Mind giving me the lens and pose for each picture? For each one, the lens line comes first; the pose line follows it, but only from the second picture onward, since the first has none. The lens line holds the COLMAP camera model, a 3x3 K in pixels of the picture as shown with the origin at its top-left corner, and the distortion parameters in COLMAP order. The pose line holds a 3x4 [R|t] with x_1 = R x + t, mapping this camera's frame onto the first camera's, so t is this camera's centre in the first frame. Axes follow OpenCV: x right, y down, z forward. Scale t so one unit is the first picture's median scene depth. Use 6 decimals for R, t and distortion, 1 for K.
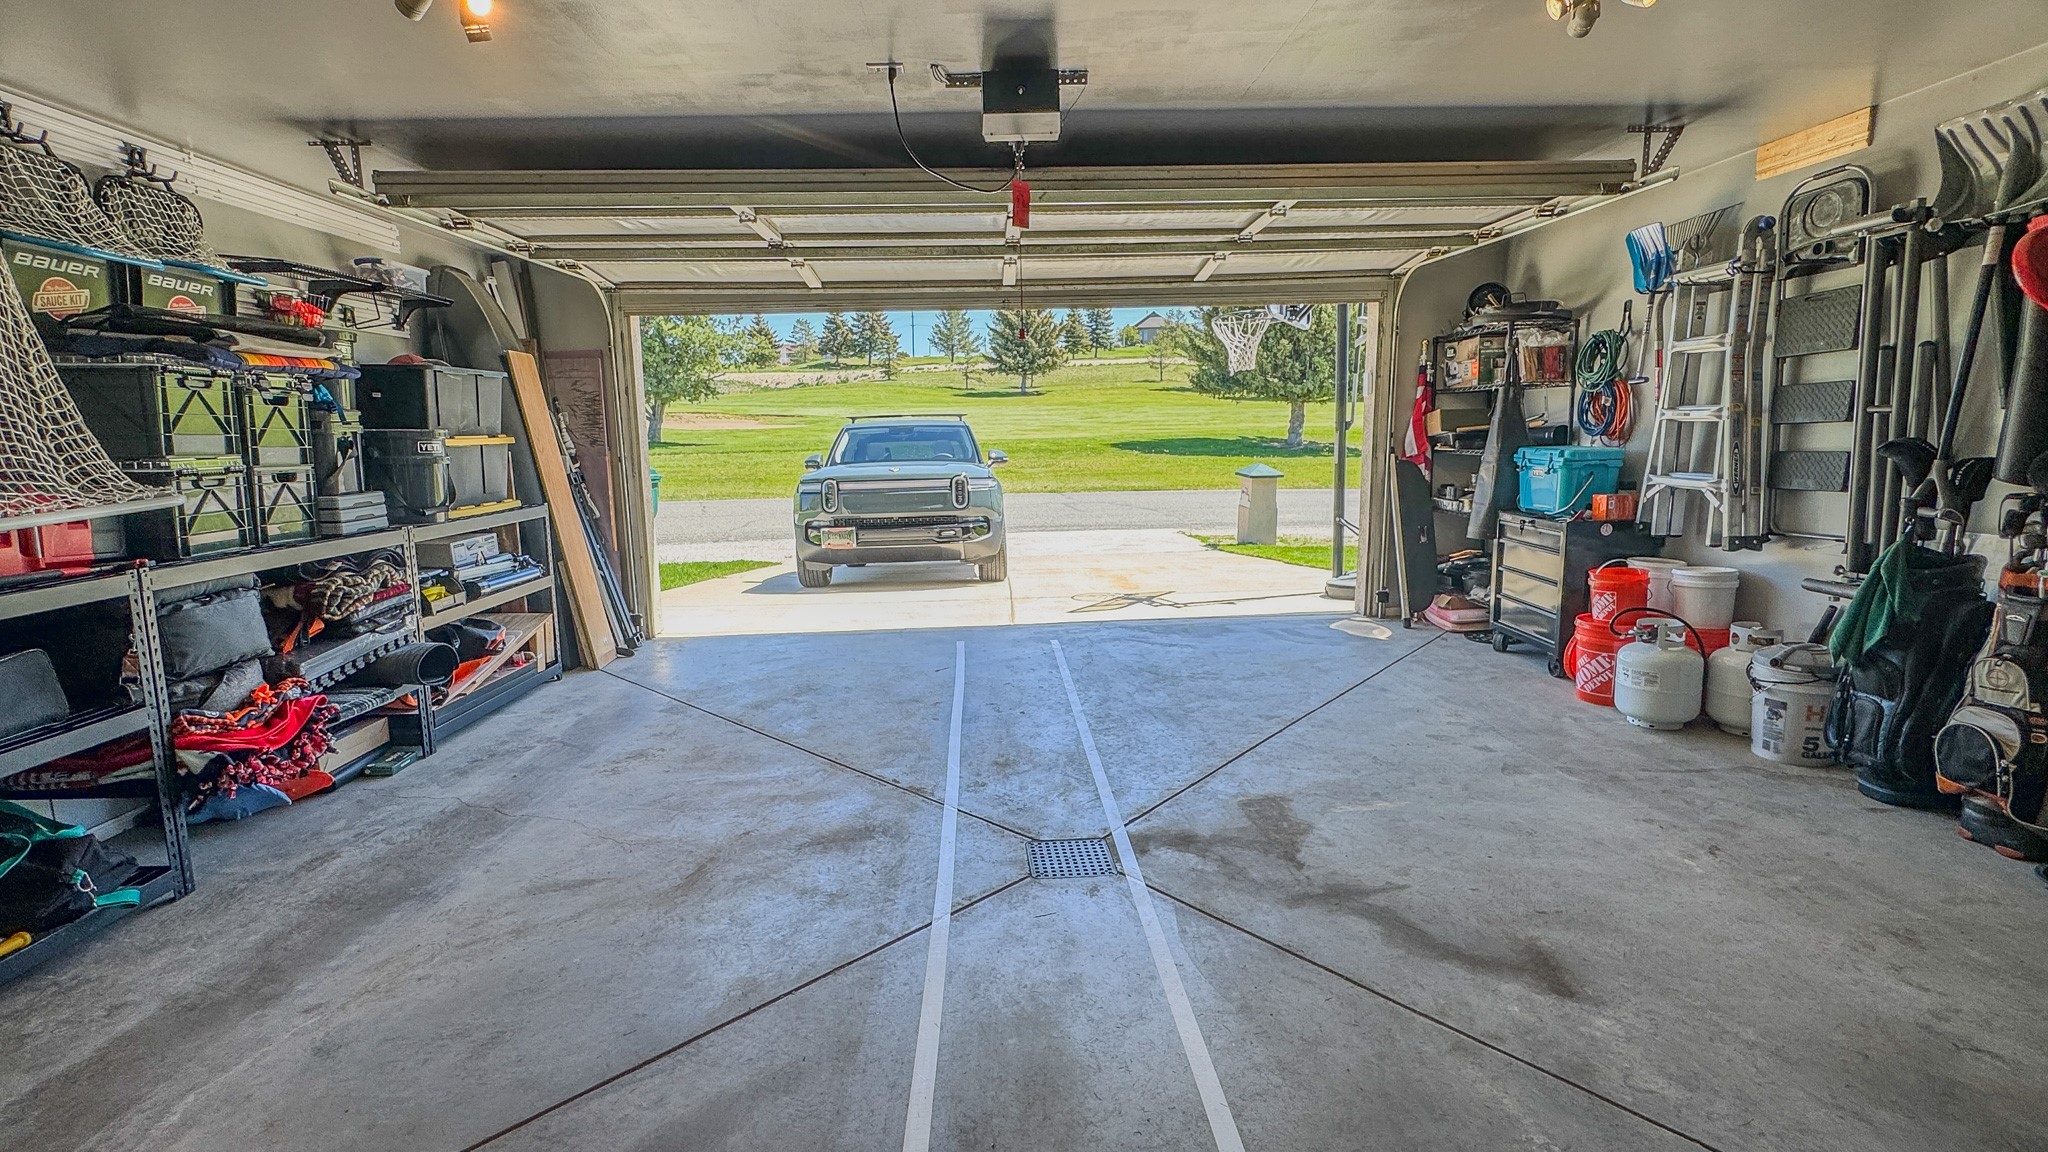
lens RADIAL K [[947.3, 0, 1016.5], [0, 947.3, 577.2], [0, 0, 1]] dist [-0.007260, 0.000374]
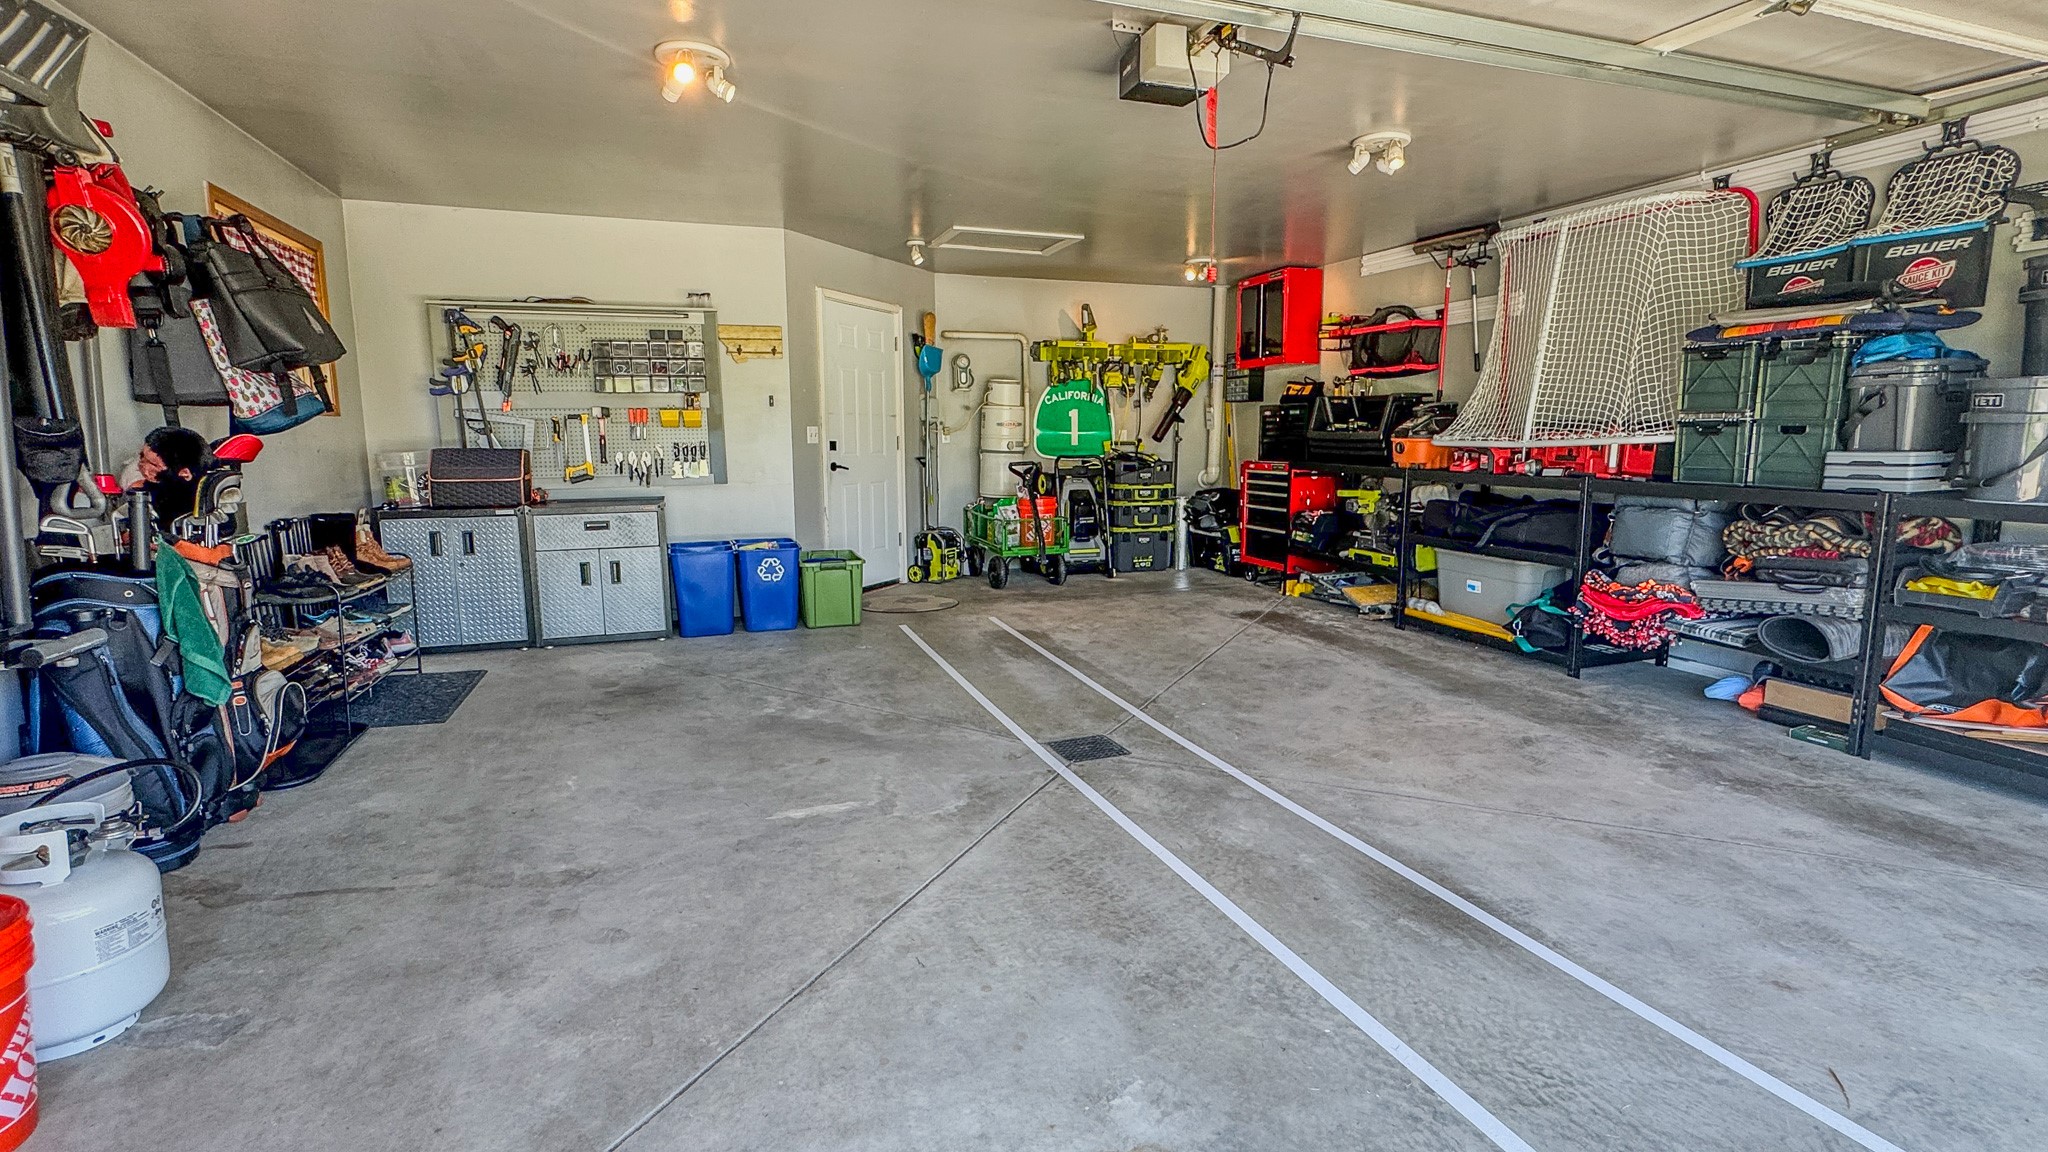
lens RADIAL K [[947.3, 0, 1016.5], [0, 947.3, 577.2], [0, 0, 1]] dist [-0.007260, 0.000374]
pose [[-0.953933, 0.065492, -0.292784, 0.411014], [-0.026628, 0.953550, 0.300055, -0.237347], [0.298835, 0.294028, -0.907879, 1.705087]]
